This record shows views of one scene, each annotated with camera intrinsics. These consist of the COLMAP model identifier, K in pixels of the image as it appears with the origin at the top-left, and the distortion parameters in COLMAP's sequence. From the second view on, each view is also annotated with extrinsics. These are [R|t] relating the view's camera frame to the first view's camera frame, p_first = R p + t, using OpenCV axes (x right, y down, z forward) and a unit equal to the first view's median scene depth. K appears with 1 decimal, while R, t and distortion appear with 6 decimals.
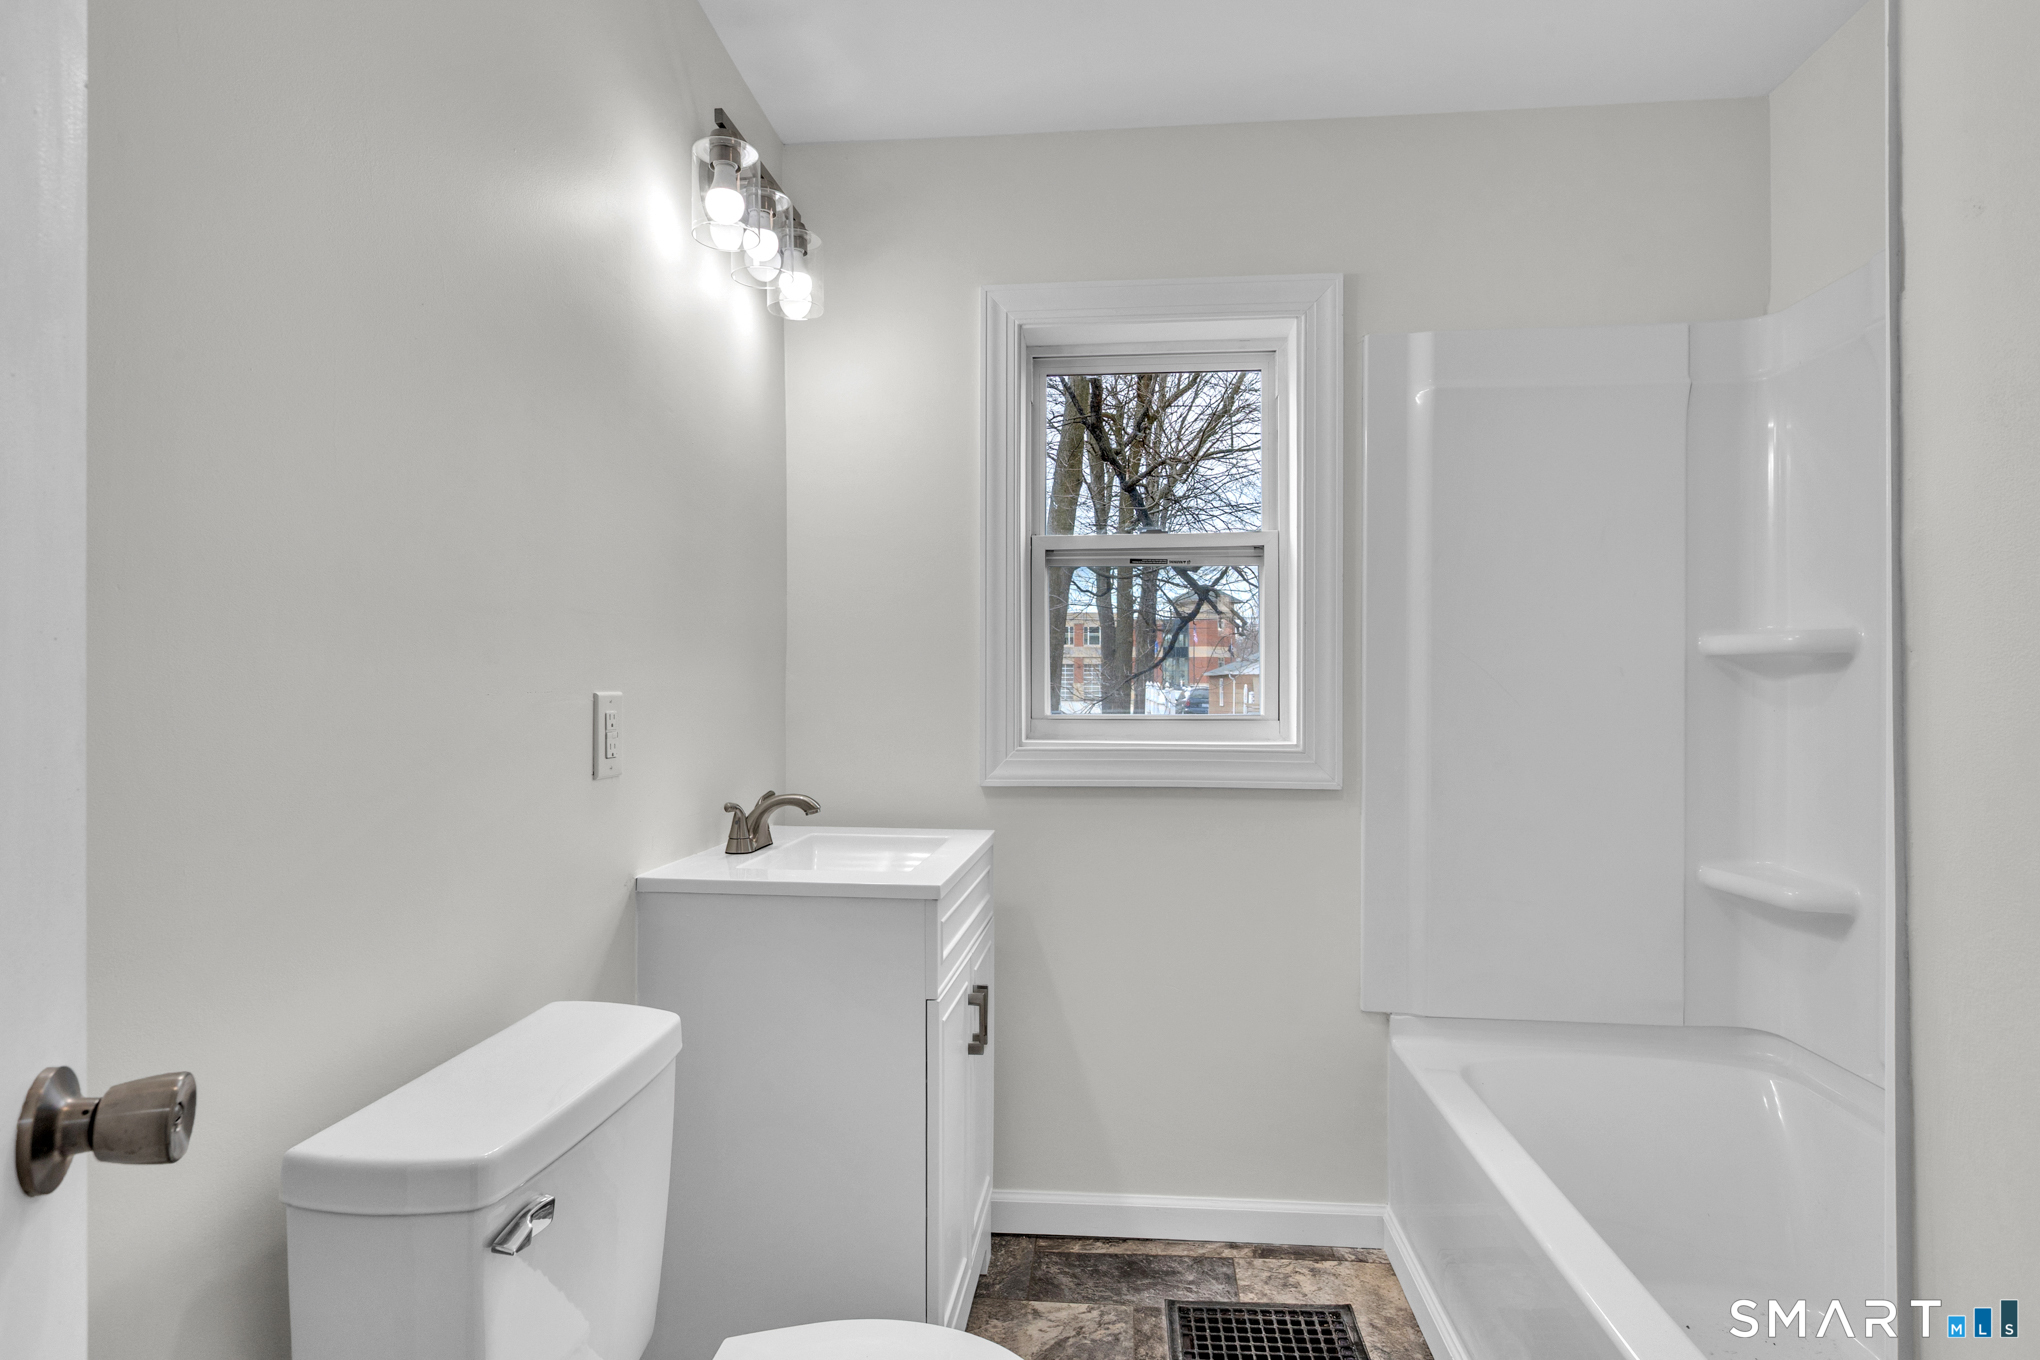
lens RADIAL K [[1102.6, 0, 1021.8], [0, 1102.6, 666.8], [0, 0, 1]] dist [0.004821, 0.000298]
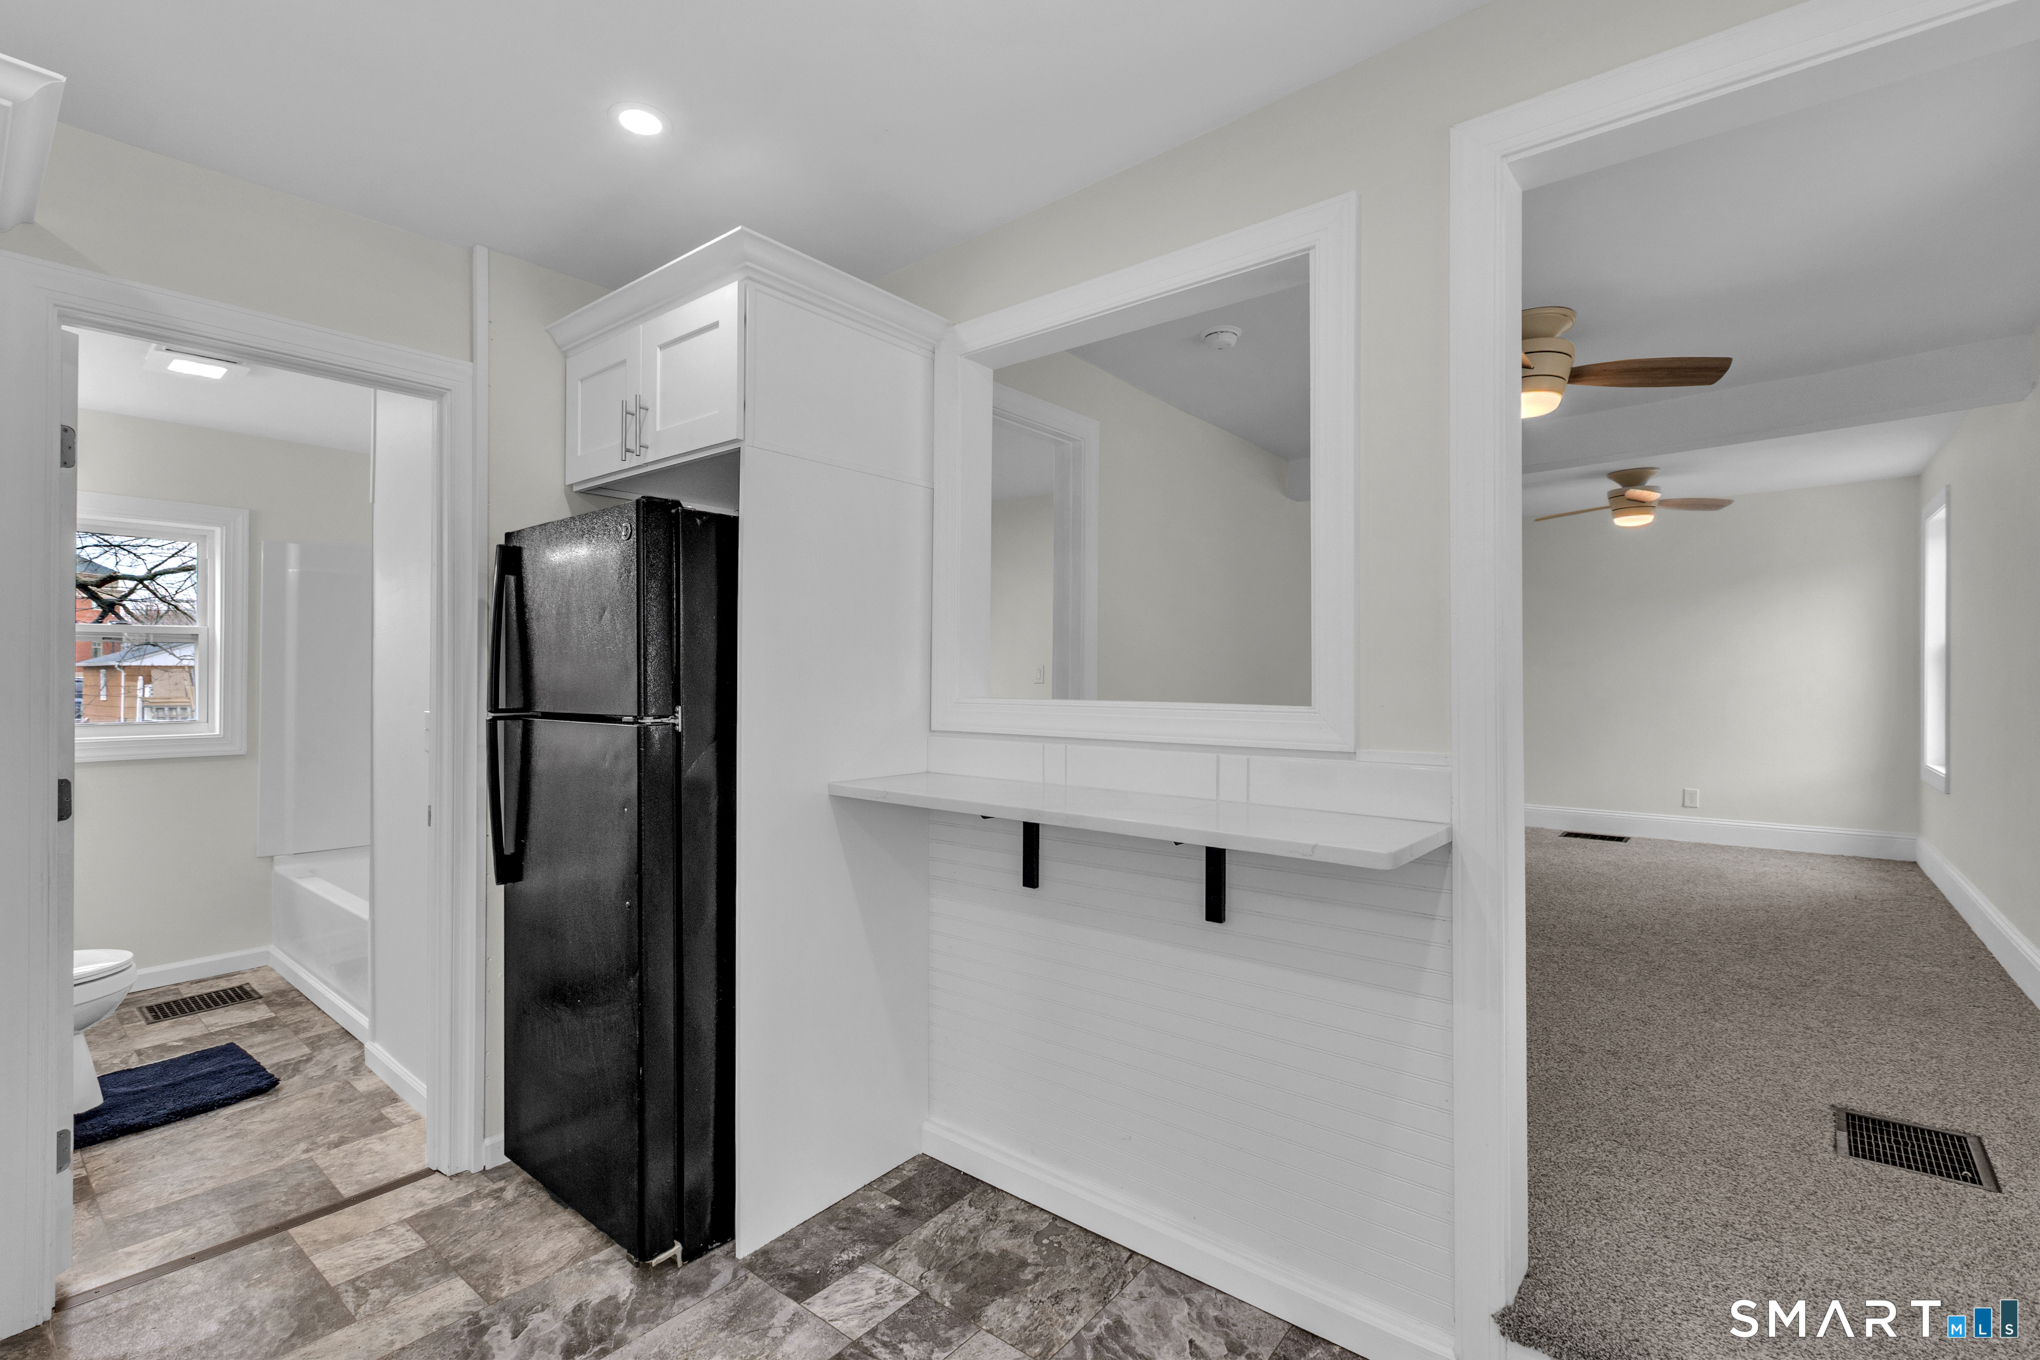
lens RADIAL K [[914.5, 0, 1017.4], [0, 914.5, 673.4], [0, 0, 1]] dist [-0.000843, -0.001386]
pose [[0.567804, 0.001648, 0.823162, -0.312541], [-0.012952, 0.999892, 0.006932, -0.075961], [-0.823062, -0.014598, 0.567764, -1.210342]]
